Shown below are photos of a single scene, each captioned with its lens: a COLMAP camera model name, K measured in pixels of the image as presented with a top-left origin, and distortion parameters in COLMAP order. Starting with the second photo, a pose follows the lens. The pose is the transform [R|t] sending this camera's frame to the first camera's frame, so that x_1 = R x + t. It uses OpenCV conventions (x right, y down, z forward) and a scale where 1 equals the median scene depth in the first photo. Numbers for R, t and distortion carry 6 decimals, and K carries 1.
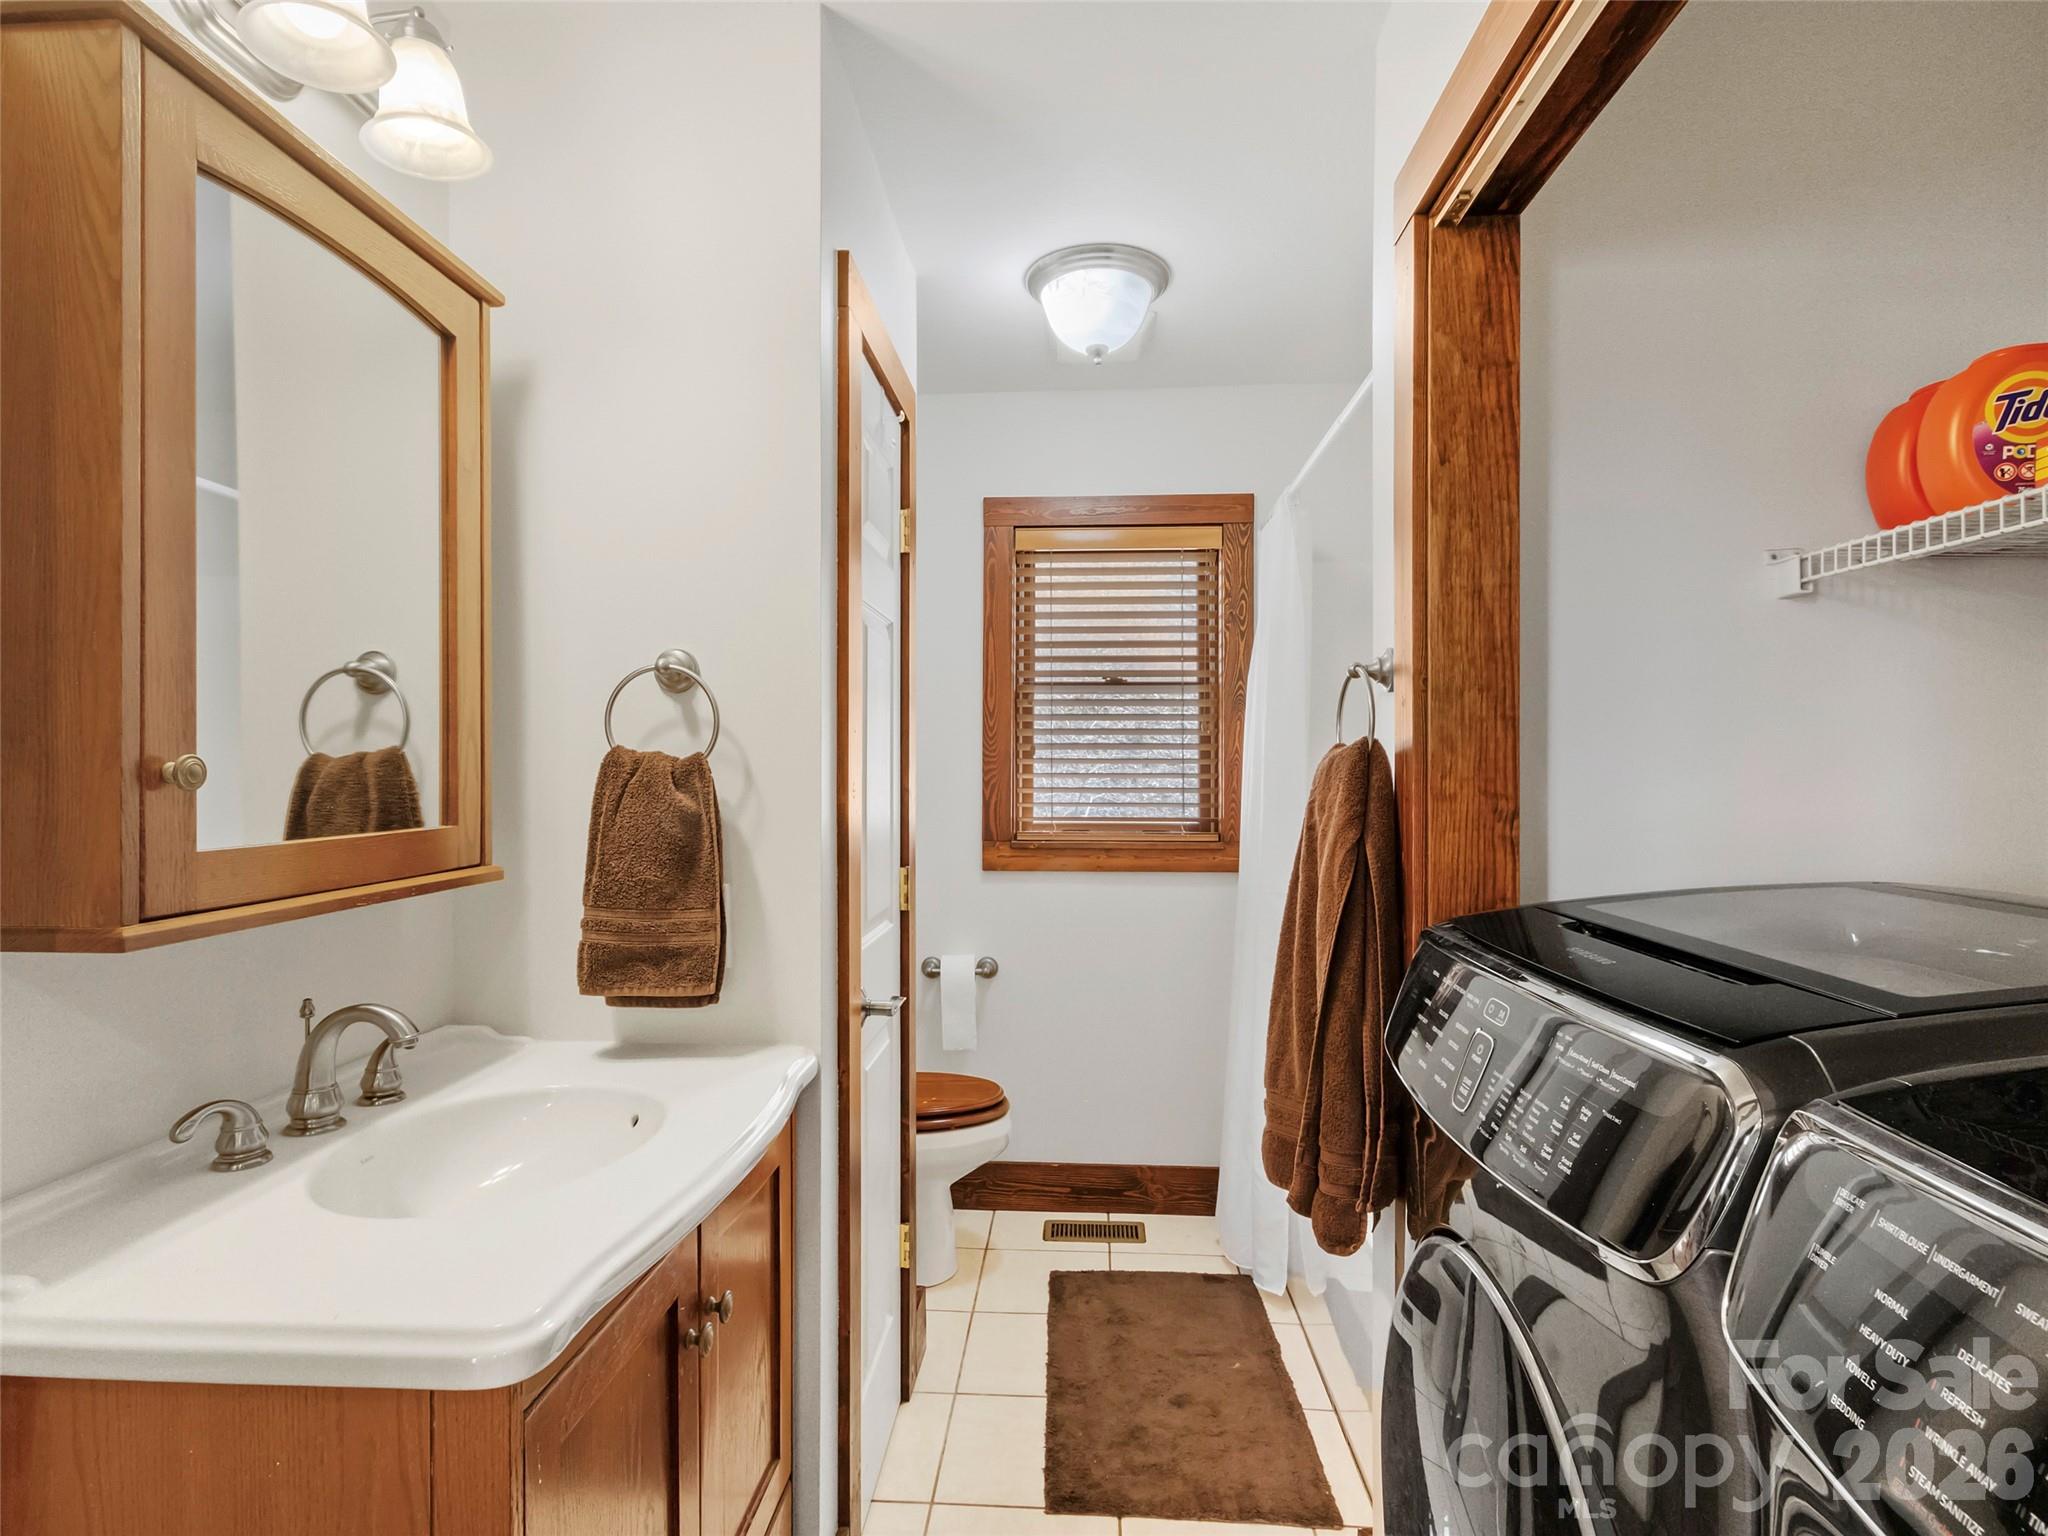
lens RADIAL K [[1072.3, 0, 1002.1], [0, 1072.3, 782.8], [0, 0, 1]] dist [0.006335, -0.000774]
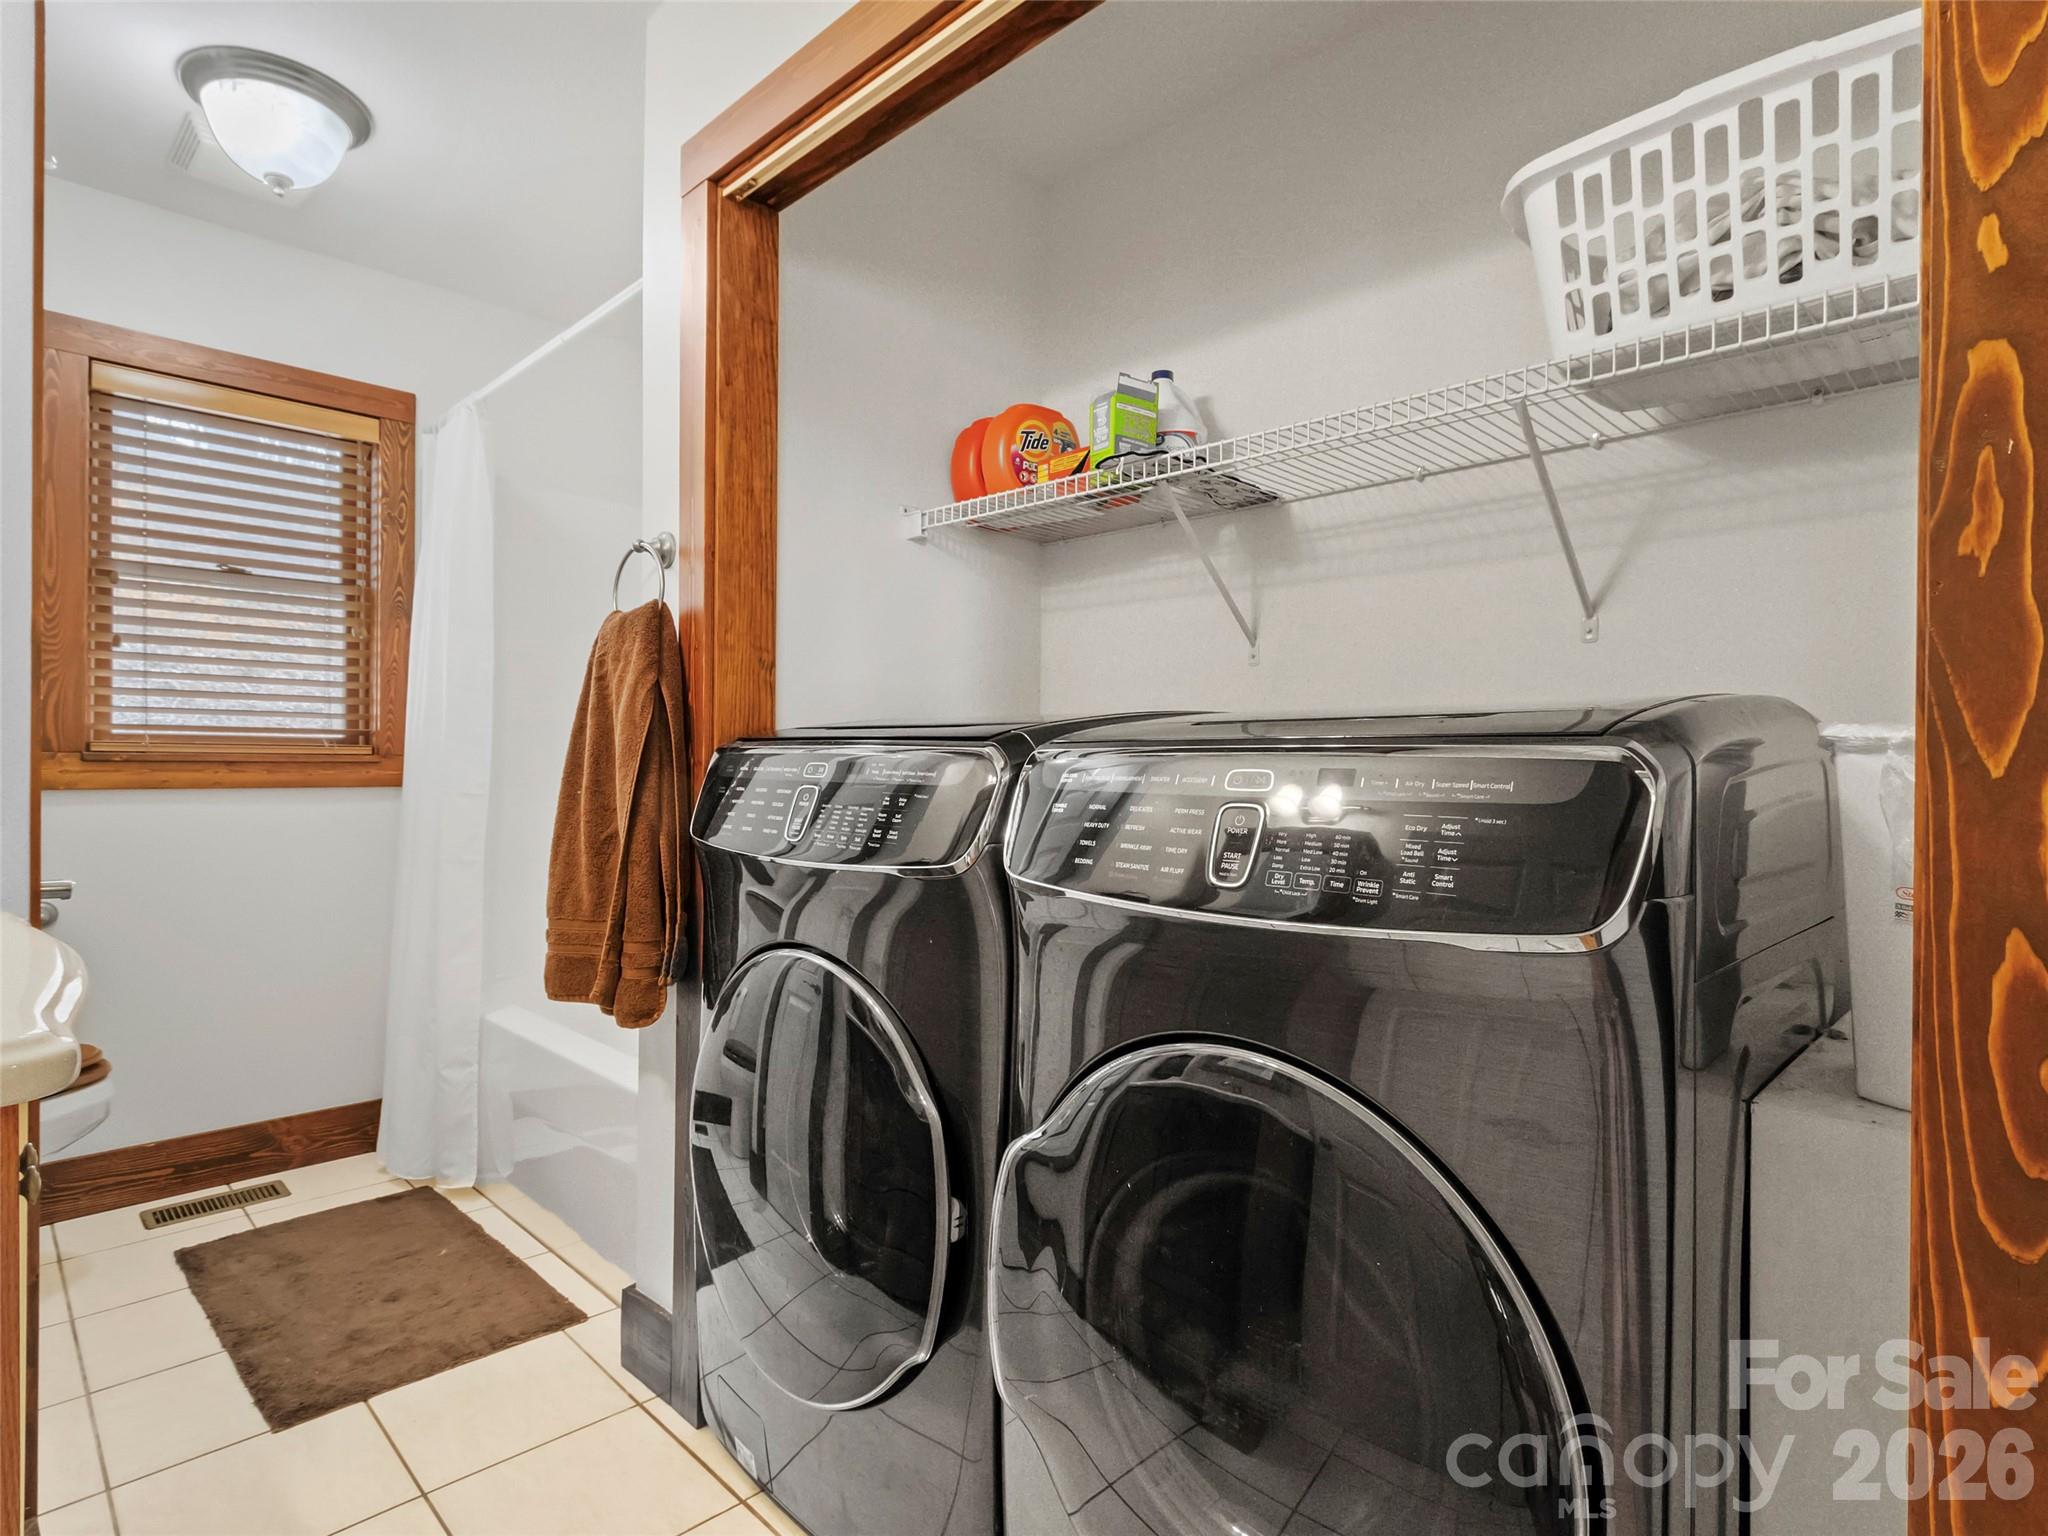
lens RADIAL K [[1072.3, 0, 1002.1], [0, 1072.3, 782.8], [0, 0, 1]] dist [0.006335, -0.000774]
pose [[0.662134, -0.004105, 0.749375, -0.205517], [-0.003641, 0.999956, 0.008695, 0.101423], [-0.749377, -0.008486, 0.662089, -0.058679]]
